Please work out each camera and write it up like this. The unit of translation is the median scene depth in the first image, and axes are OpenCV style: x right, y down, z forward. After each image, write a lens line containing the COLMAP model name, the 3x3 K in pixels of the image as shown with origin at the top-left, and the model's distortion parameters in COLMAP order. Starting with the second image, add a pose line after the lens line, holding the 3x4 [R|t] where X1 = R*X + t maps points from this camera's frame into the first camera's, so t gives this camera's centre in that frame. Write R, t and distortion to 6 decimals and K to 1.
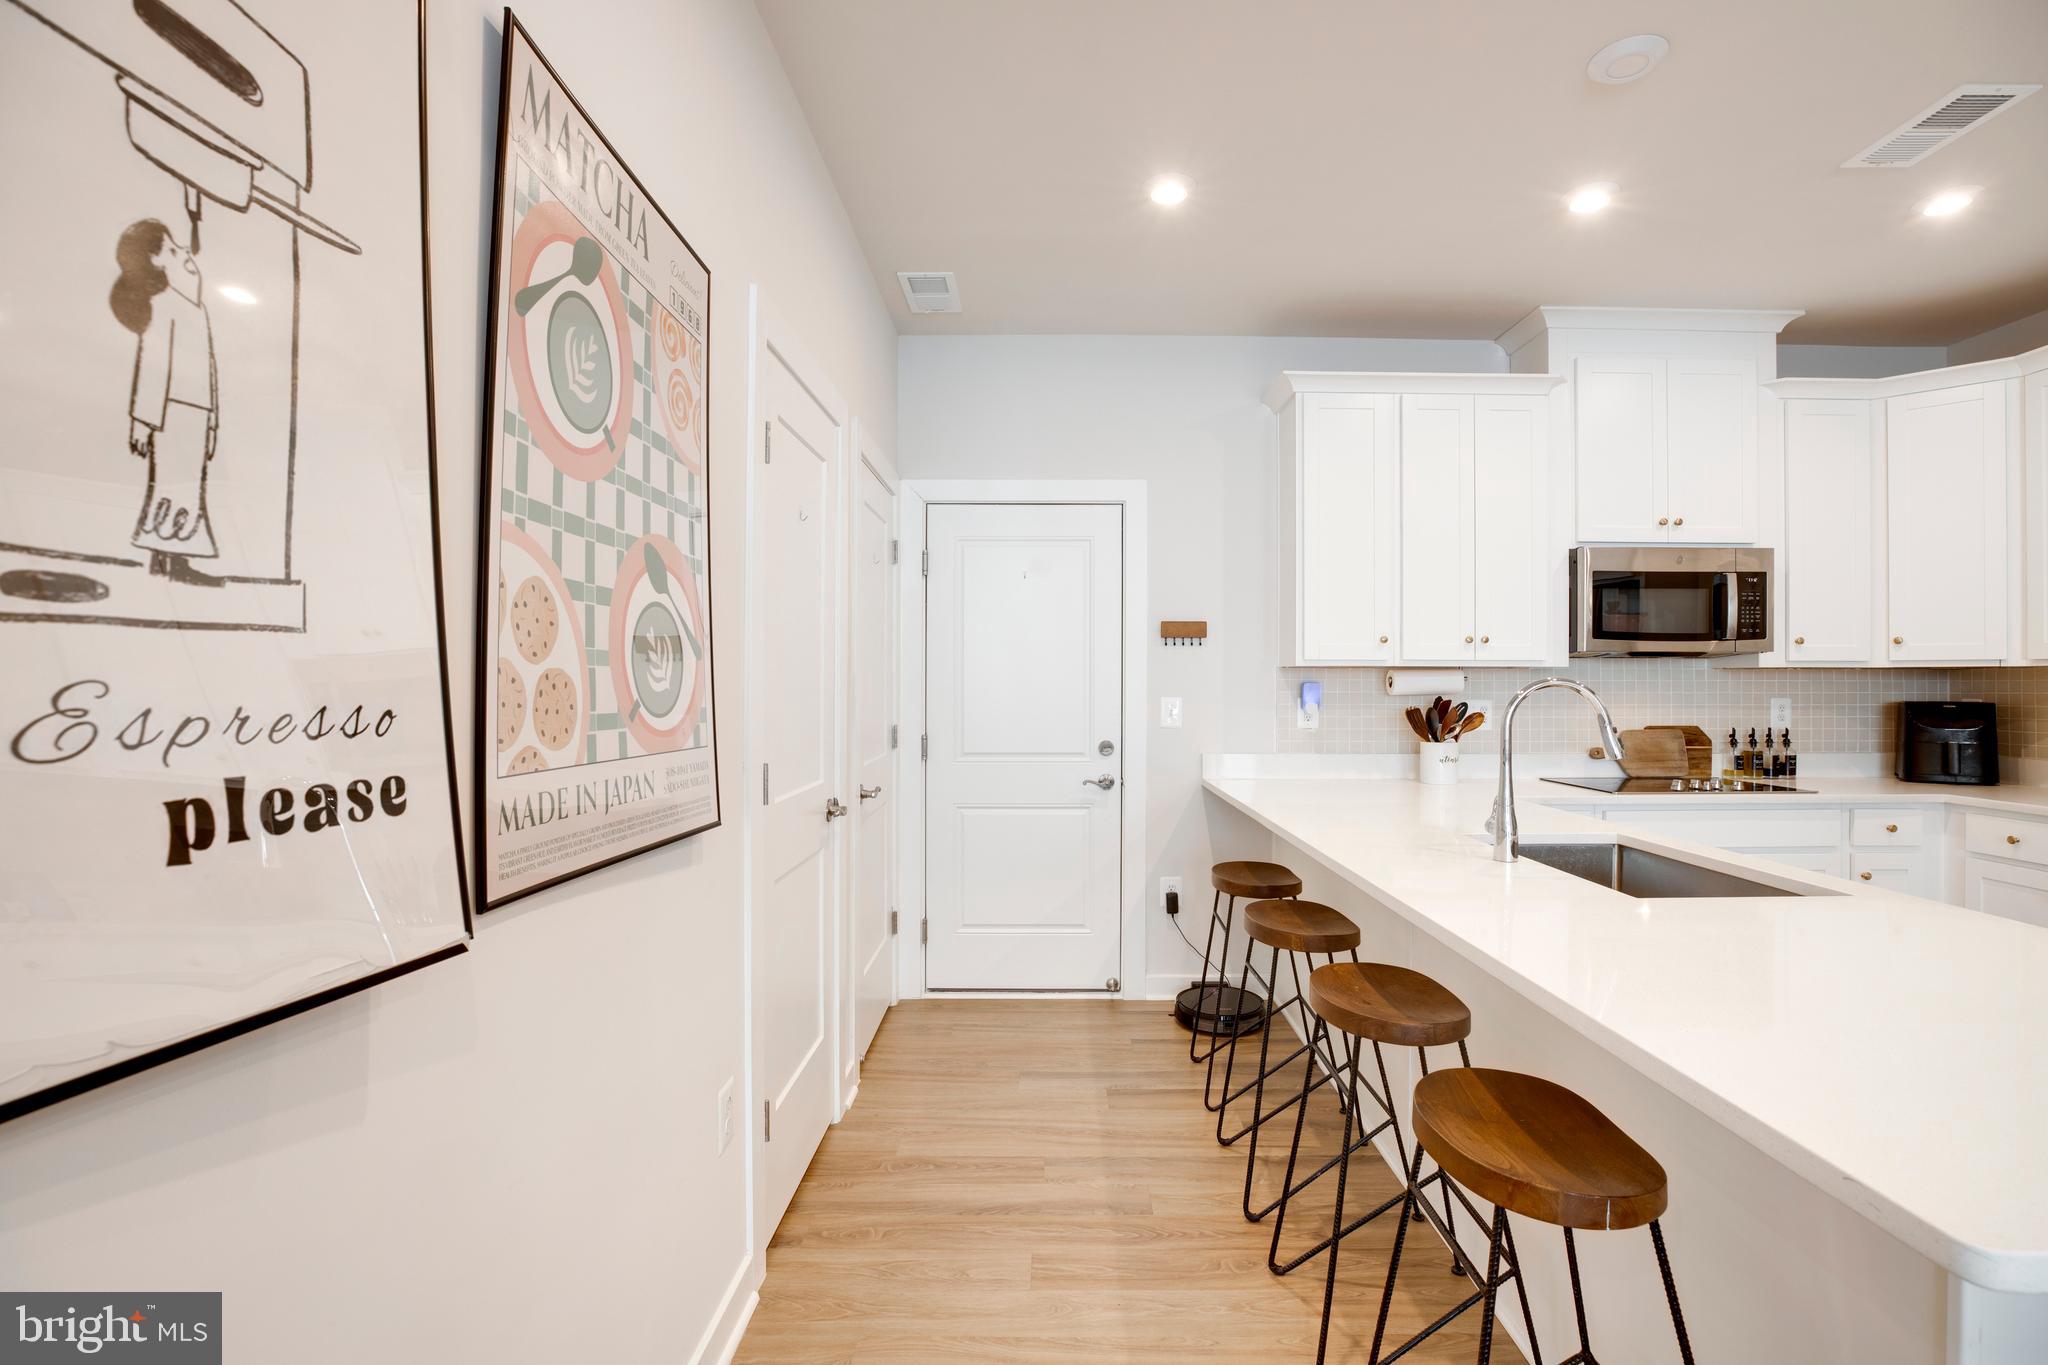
lens RADIAL K [[949.8, 0, 1057.5], [0, 949.8, 678.4], [0, 0, 1]] dist [-0.042670, 0.013176]
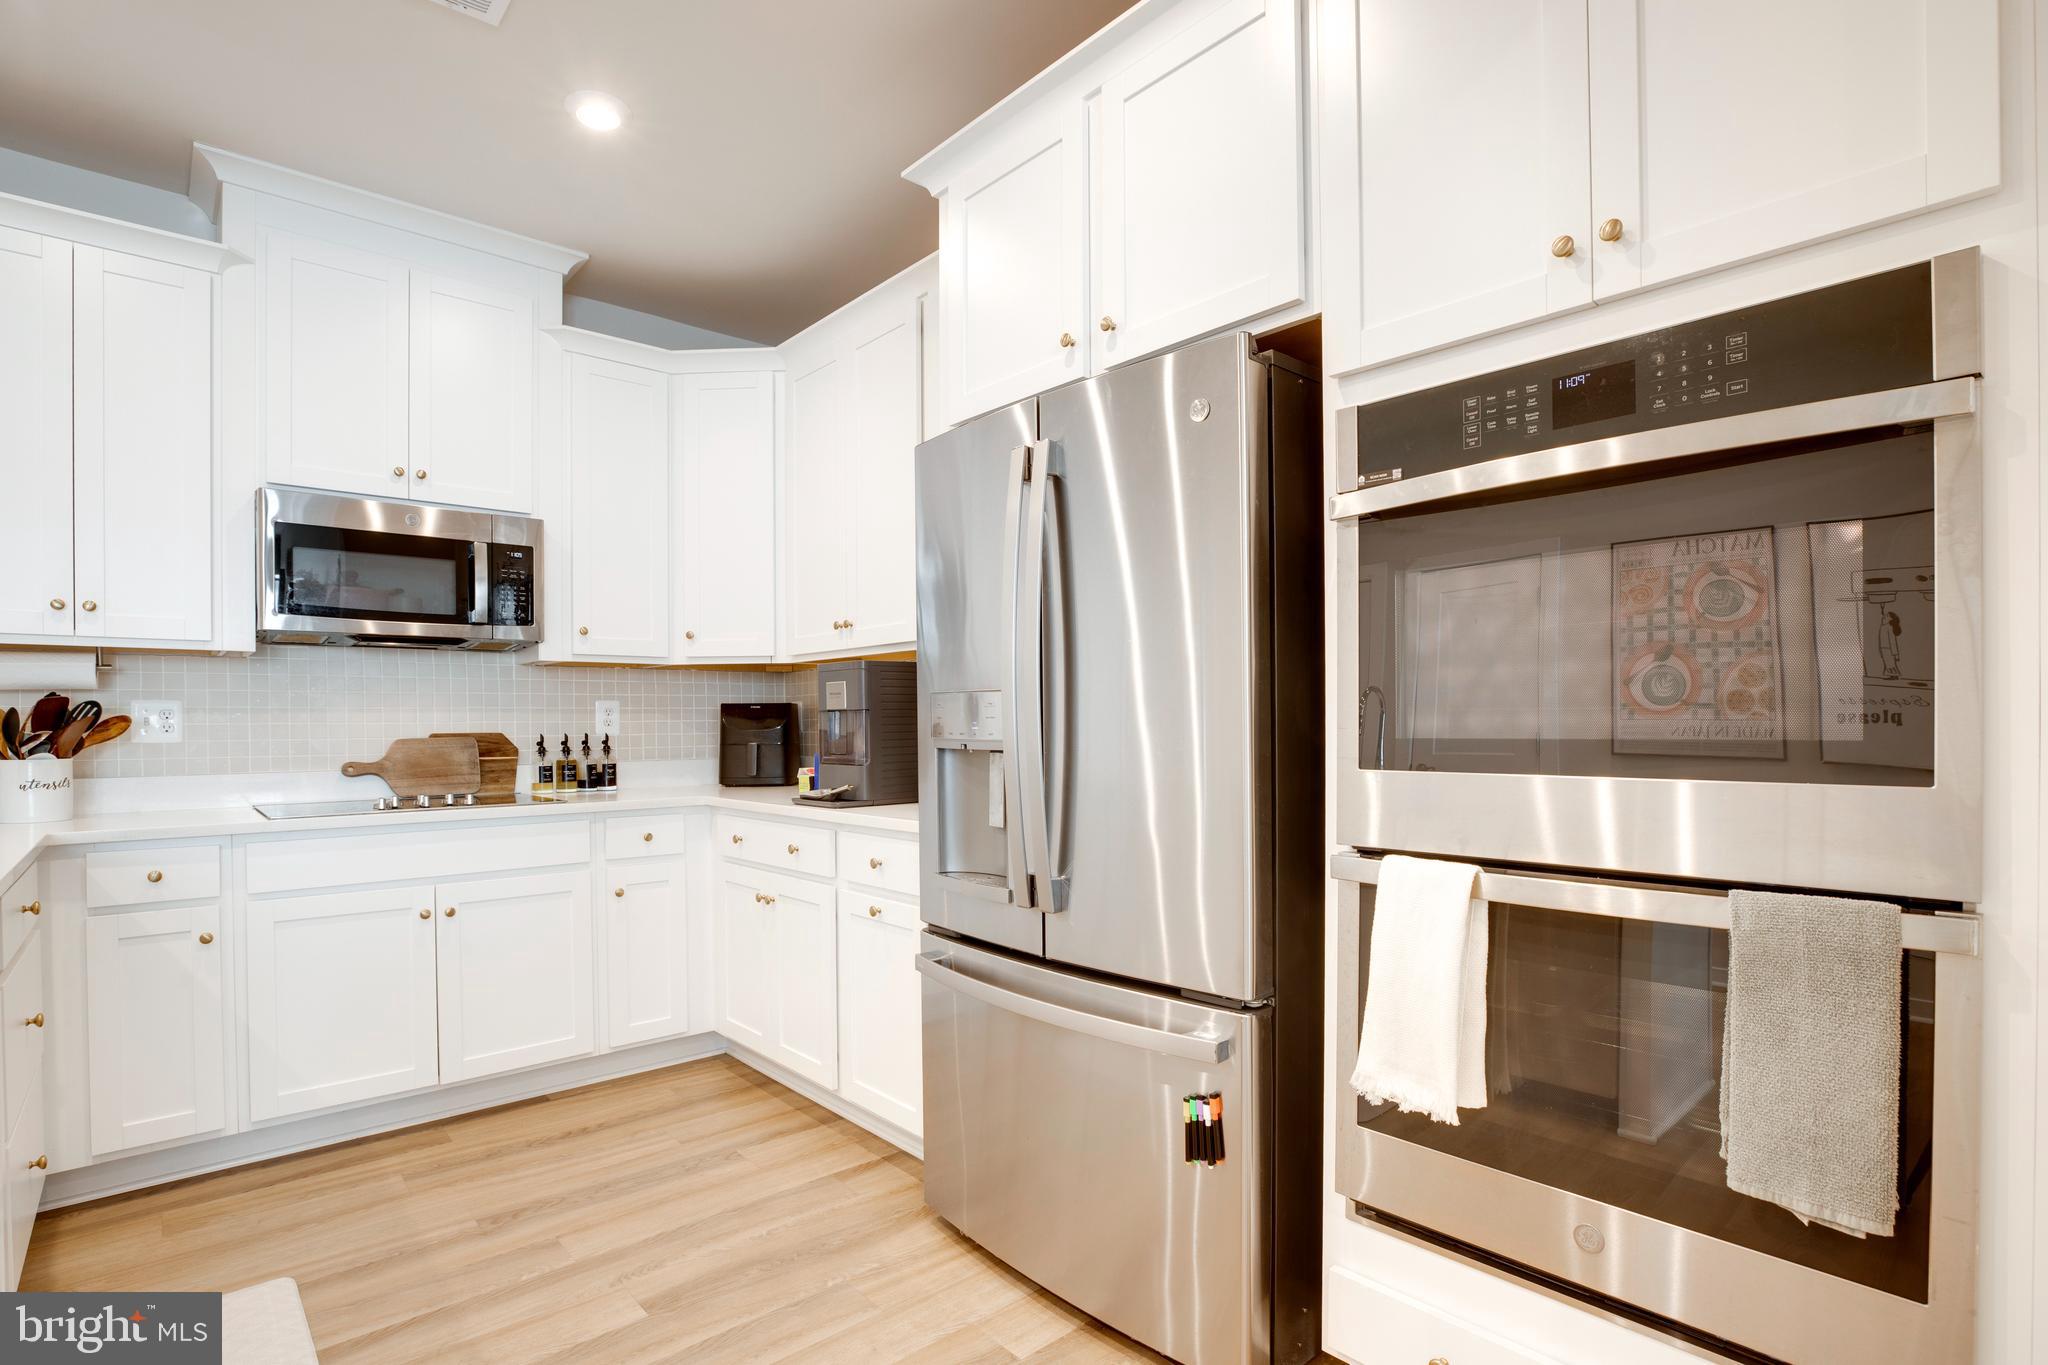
lens RADIAL K [[992.5, 0, 1029.0], [0, 992.5, 728.6], [0, 0, 1]] dist [-0.046707, 0.014298]
pose [[0.747777, -0.011547, 0.663849, 0.485528], [0.004847, 0.999917, 0.011932, 0.041560], [-0.663932, -0.005704, 0.747771, 0.028571]]
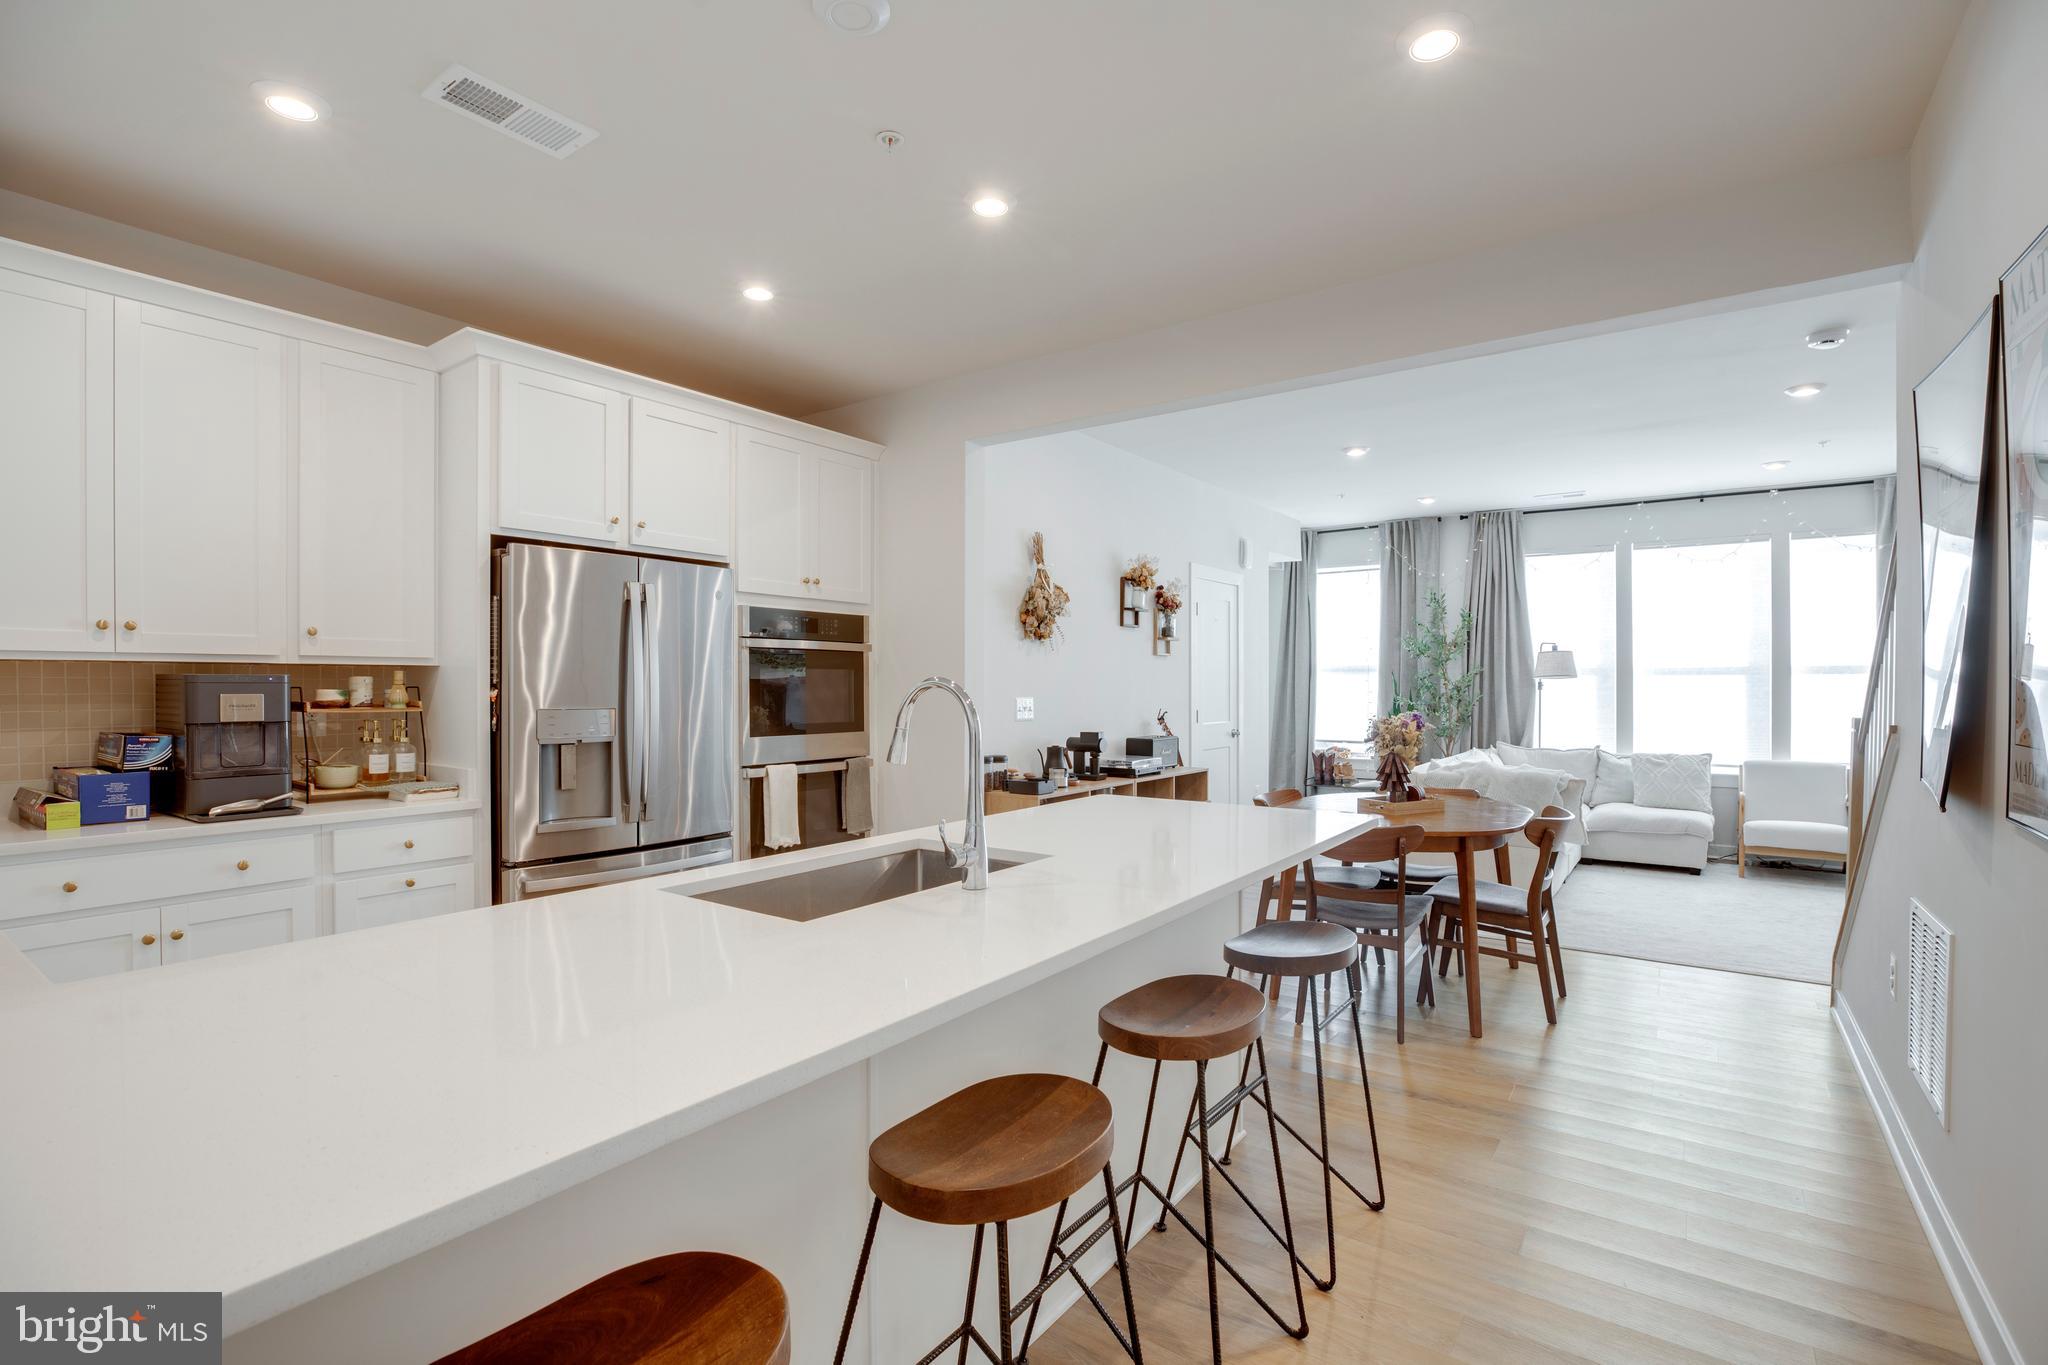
lens RADIAL K [[970.7, 0, 1044.3], [0, 970.7, 730.4], [0, 0, 1]] dist [-0.036444, 0.001295]
pose [[-0.819021, -0.030067, 0.572975, -0.067747], [-0.005308, 0.998980, 0.044834, 0.002896], [-0.573739, 0.033678, -0.818345, 0.980960]]
